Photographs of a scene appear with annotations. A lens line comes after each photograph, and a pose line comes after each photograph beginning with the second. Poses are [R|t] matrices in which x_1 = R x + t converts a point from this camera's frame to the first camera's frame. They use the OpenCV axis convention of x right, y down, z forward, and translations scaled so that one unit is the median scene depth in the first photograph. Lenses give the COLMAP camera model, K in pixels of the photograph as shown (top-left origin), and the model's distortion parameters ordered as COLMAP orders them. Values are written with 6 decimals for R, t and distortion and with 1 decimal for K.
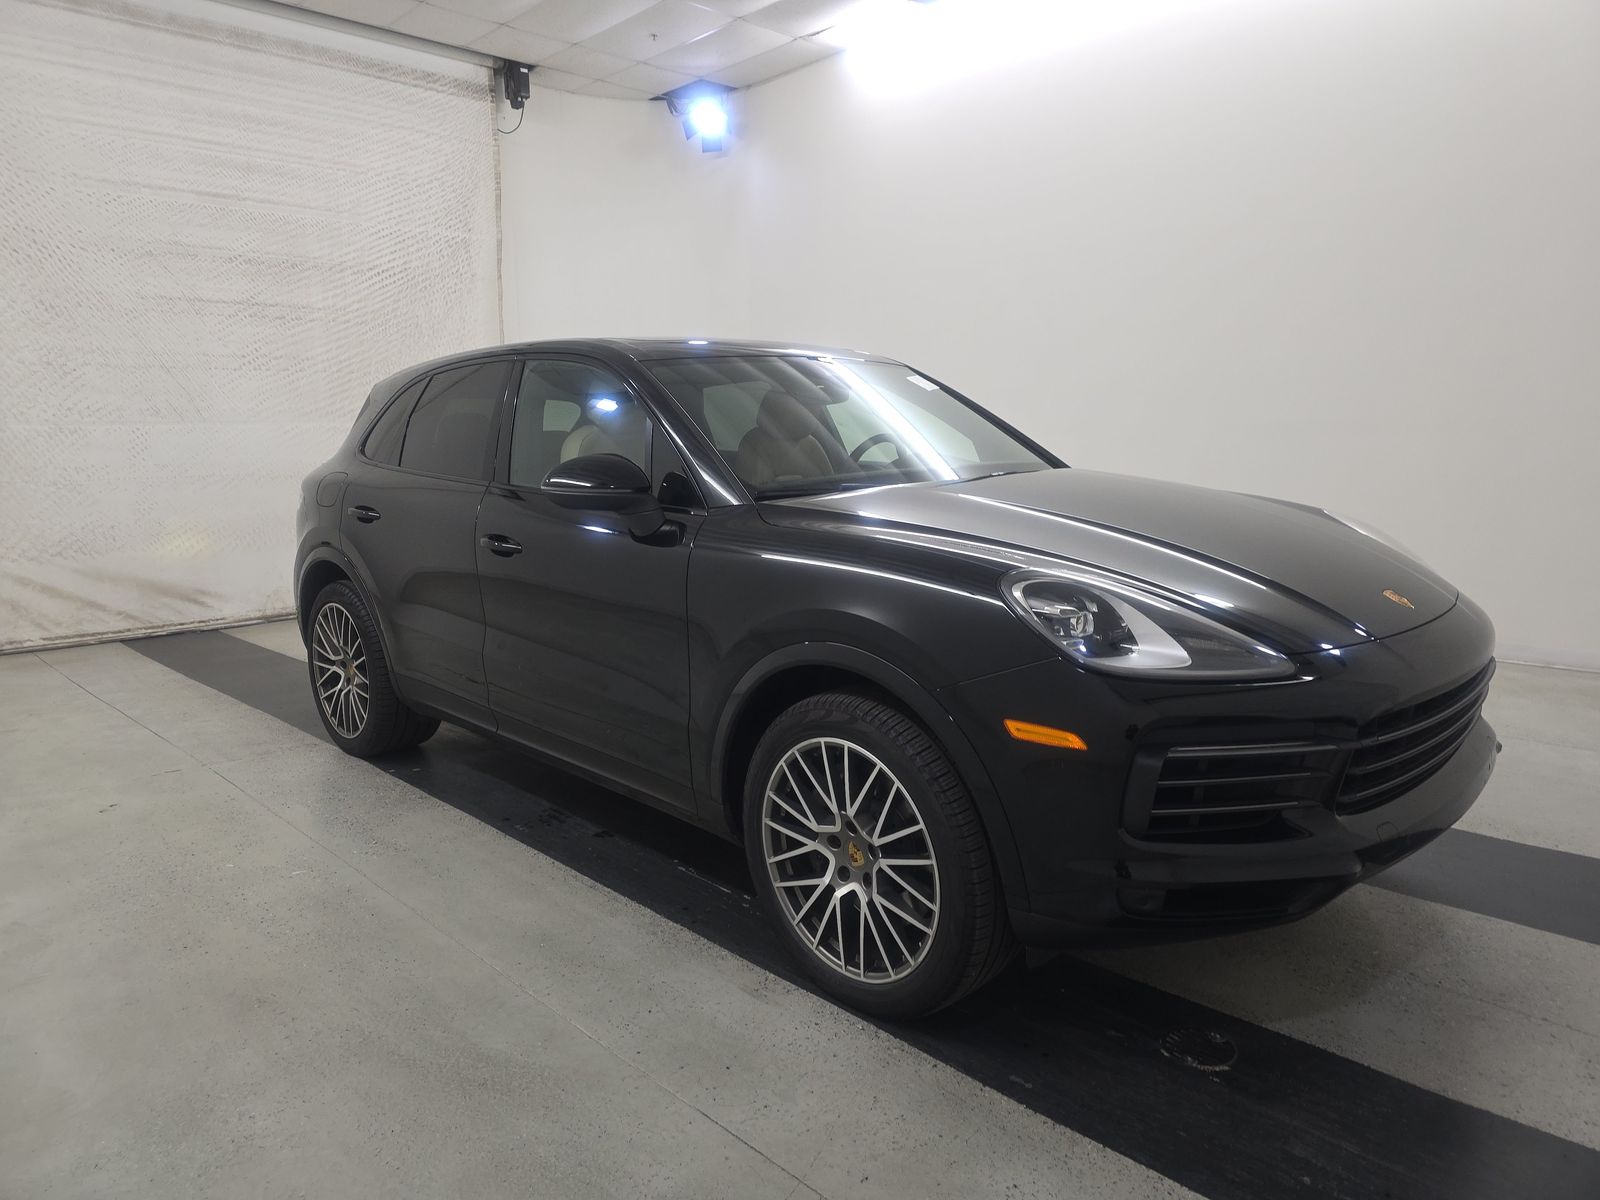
lens RADIAL K [[1099.5, 0, 806.1], [0, 1099.5, 604.0], [0, 0, 1]] dist [0.027011, -0.019504]
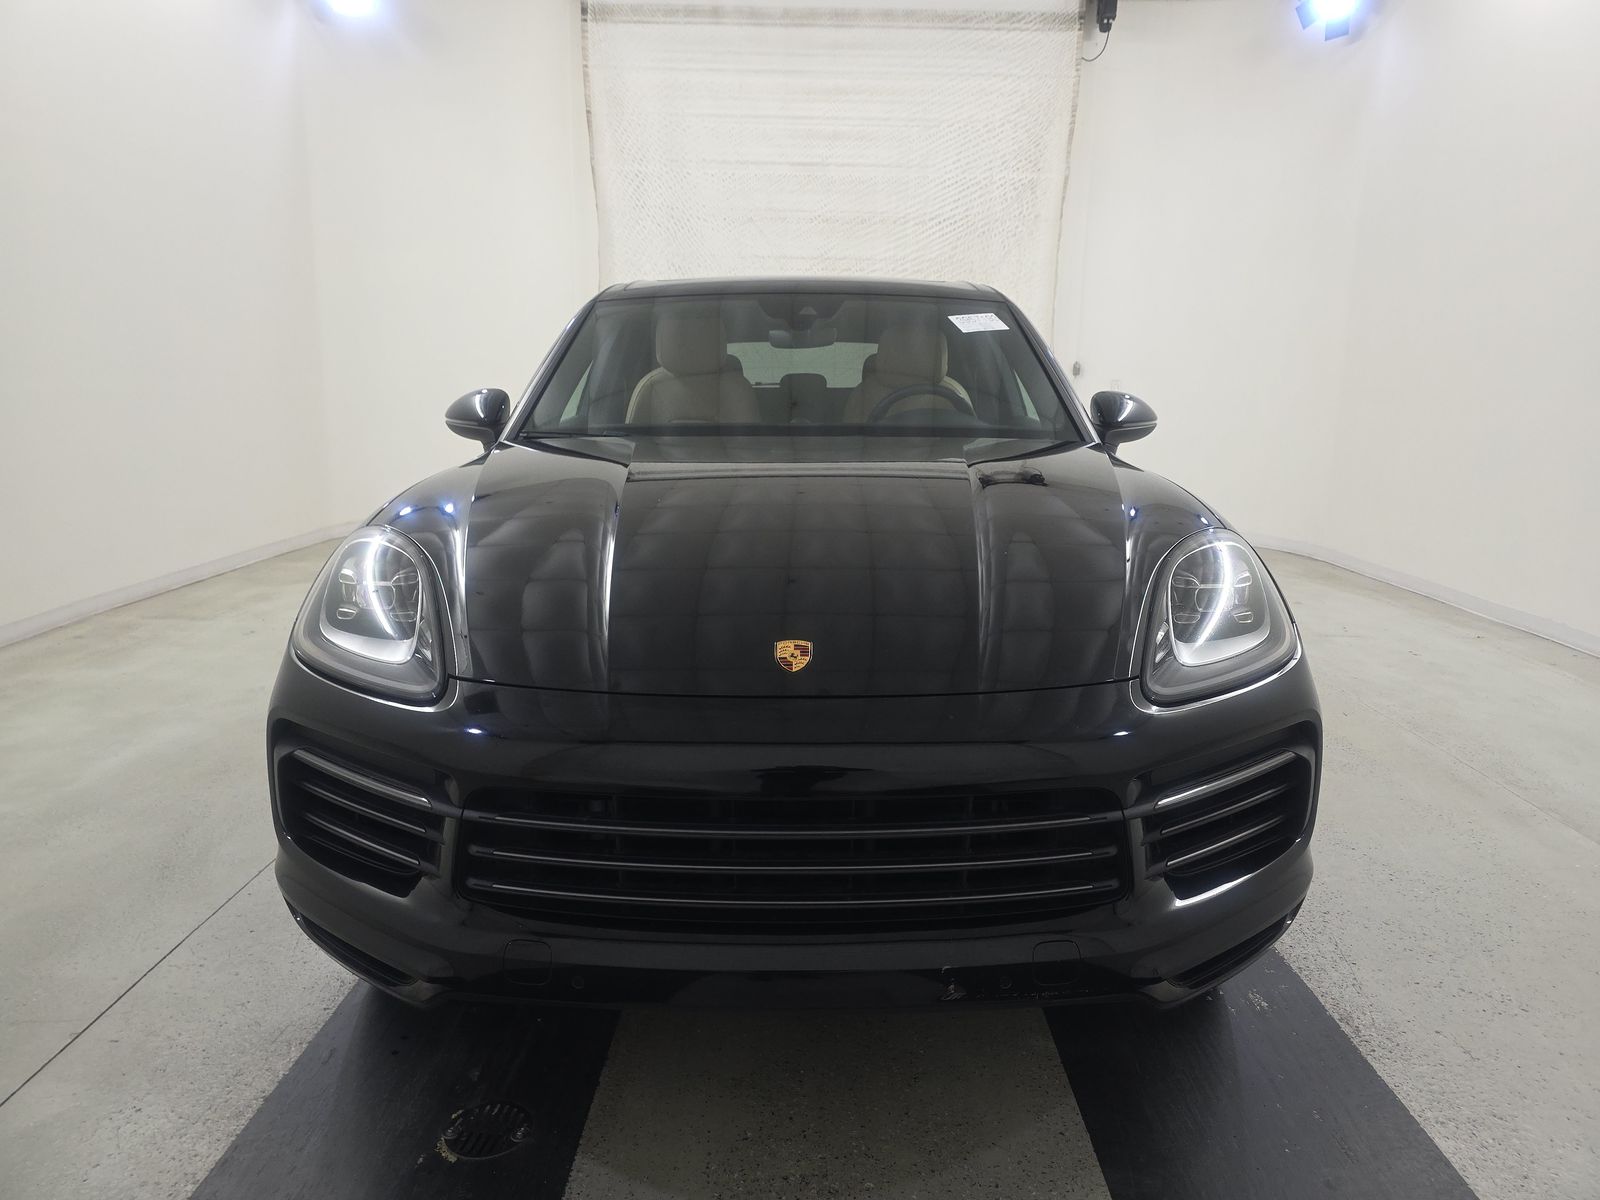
lens RADIAL K [[1099.5, 0, 802.9], [0, 1099.5, 599.2], [0, 0, 1]] dist [0.027011, -0.019504]
pose [[0.699543, 0.161862, -0.696017, 0.310411], [-0.141705, 0.986088, 0.086896, -0.020857], [0.700399, 0.037841, 0.712747, 0.183503]]
